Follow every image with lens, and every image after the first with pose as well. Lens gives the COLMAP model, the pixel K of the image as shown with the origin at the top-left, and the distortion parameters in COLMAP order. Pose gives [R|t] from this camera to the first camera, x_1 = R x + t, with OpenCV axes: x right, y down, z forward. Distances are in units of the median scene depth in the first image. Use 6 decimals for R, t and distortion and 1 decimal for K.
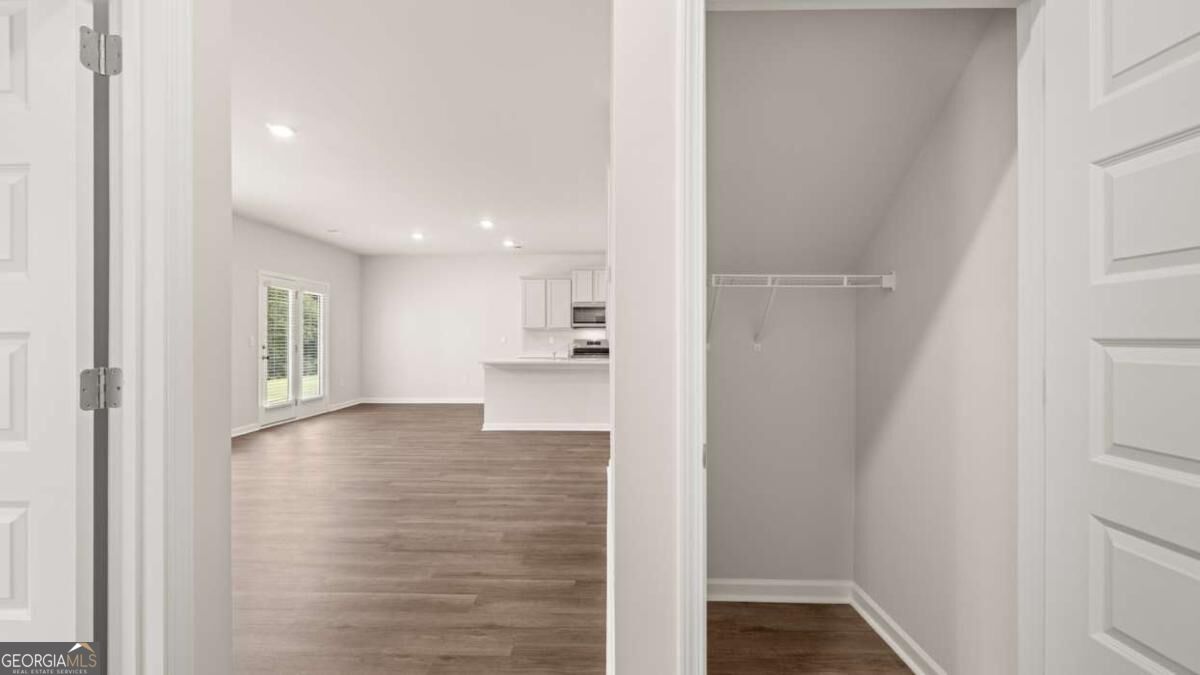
lens RADIAL K [[503.2, 0, 596.3], [0, 503.2, 338.1], [0, 0, 1]] dist [0.000865, -0.000183]
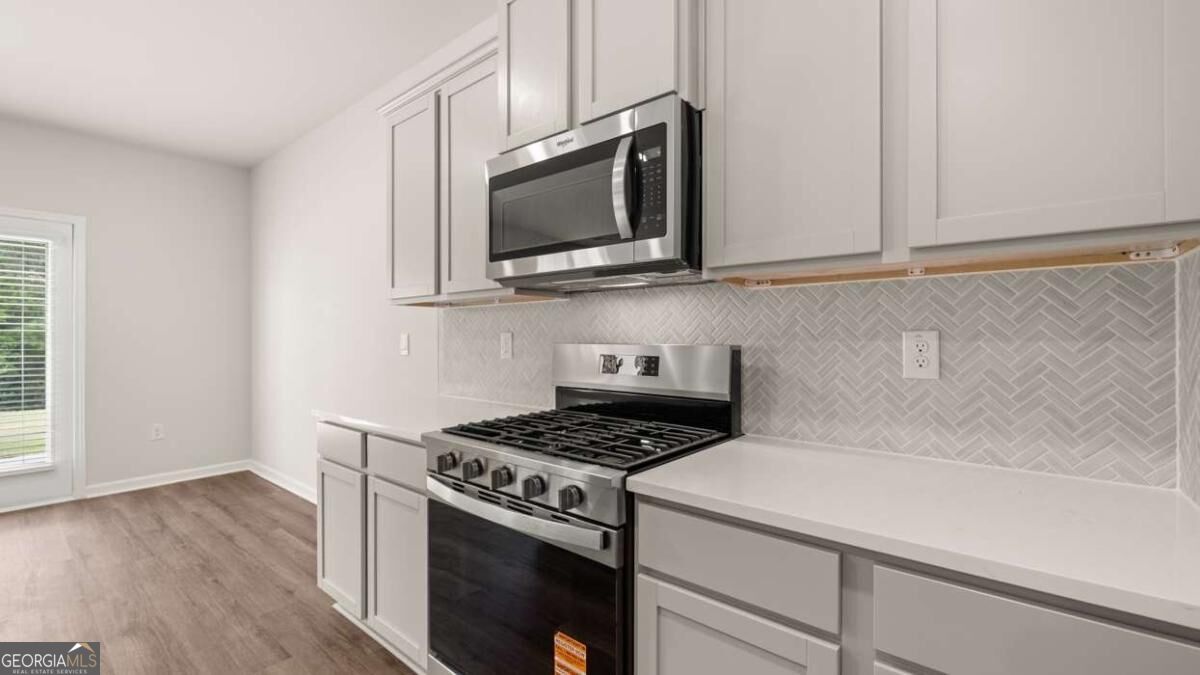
lens RADIAL K [[503.2, 0, 596.3], [0, 503.2, 338.1], [0, 0, 1]] dist [0.000865, -0.000183]
pose [[0.778406, 0.001723, -0.627759, 0.133655], [0.003454, 0.999969, 0.007027, -0.000929], [0.627751, -0.007638, 0.778376, 1.045964]]
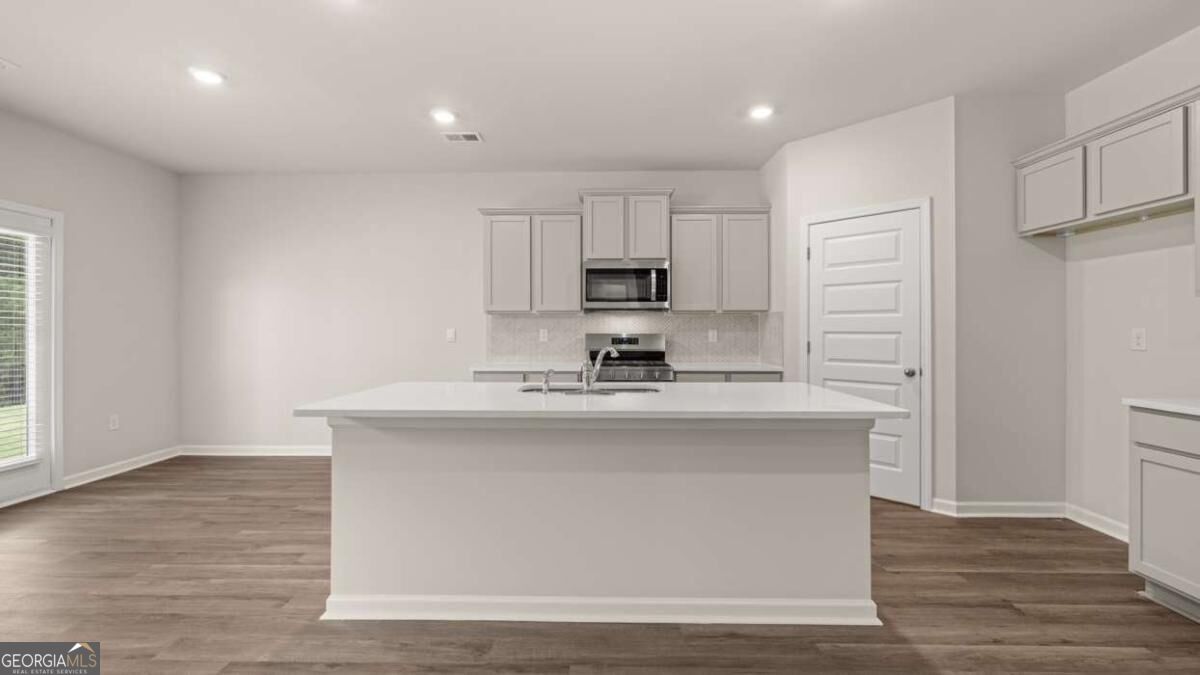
lens RADIAL K [[503.2, 0, 596.3], [0, 503.2, 338.1], [0, 0, 1]] dist [0.000865, -0.000183]
pose [[0.999934, -0.000463, 0.011457, -0.048991], [0.000274, 0.999864, 0.016494, -0.001358], [-0.011463, -0.016490, 0.999798, 0.590859]]
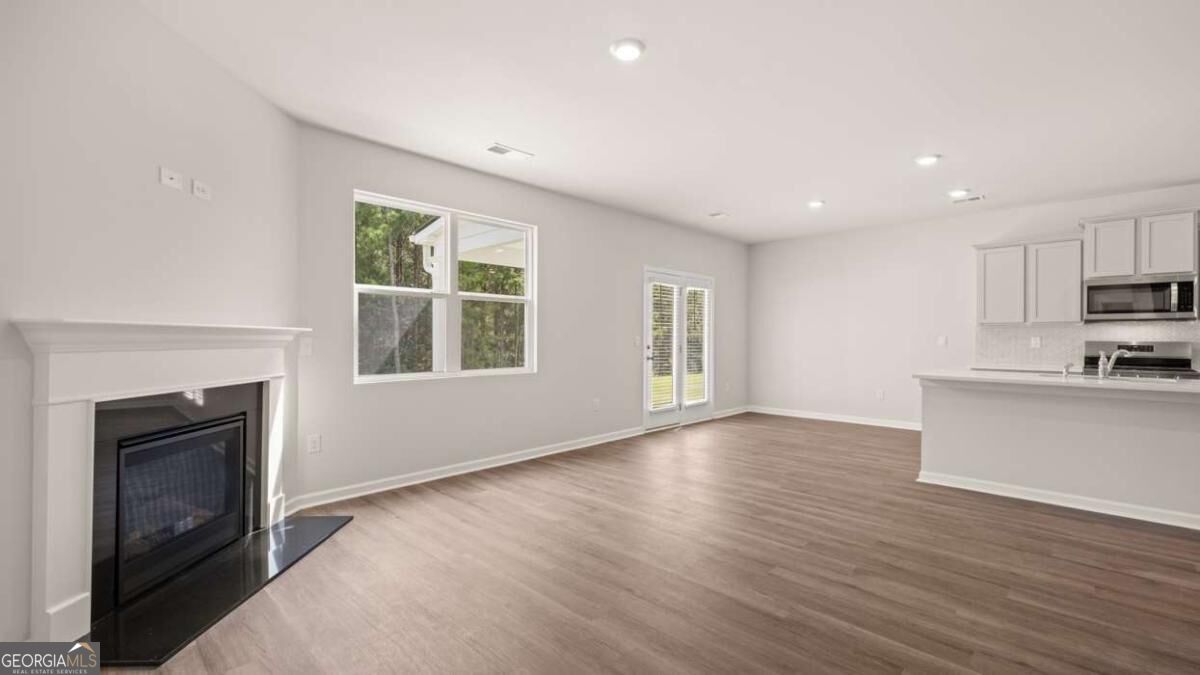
lens RADIAL K [[503.2, 0, 596.3], [0, 503.2, 338.1], [0, 0, 1]] dist [0.000865, -0.000183]
pose [[0.734196, 0.002875, -0.678931, -0.079946], [-0.002645, 0.999996, 0.001375, -0.000212], [0.678932, 0.000786, 0.734200, 0.213776]]
